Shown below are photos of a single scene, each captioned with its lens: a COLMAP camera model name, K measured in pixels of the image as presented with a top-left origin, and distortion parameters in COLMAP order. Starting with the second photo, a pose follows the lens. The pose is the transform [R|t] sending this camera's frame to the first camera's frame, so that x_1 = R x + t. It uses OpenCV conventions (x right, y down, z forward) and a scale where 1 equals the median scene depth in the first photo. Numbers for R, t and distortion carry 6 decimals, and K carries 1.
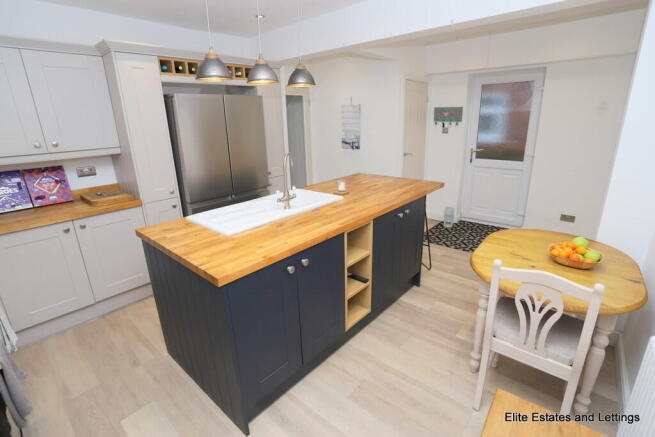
lens RADIAL K [[312.7, 0, 328.0], [0, 312.7, 217.0], [0, 0, 1]] dist [-0.031180, 0.000114]
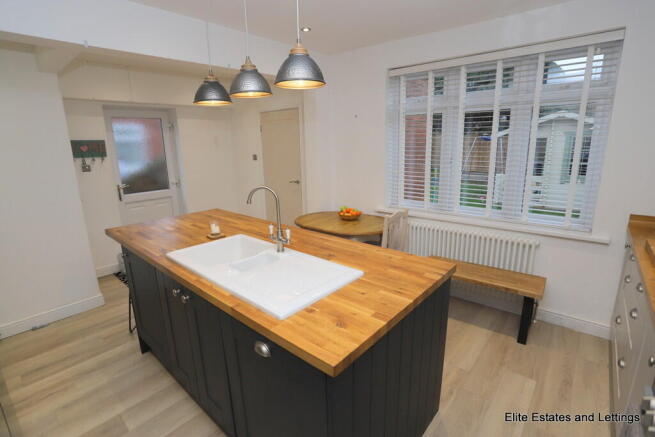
lens RADIAL K [[312.7, 0, 328.0], [0, 312.7, 217.0], [0, 0, 1]] dist [-0.031180, 0.000114]
pose [[-0.000163, -0.207159, 0.978307, -0.736260], [0.324638, 0.925310, 0.195990, -0.186418], [-0.945838, 0.317628, 0.067101, 0.645551]]
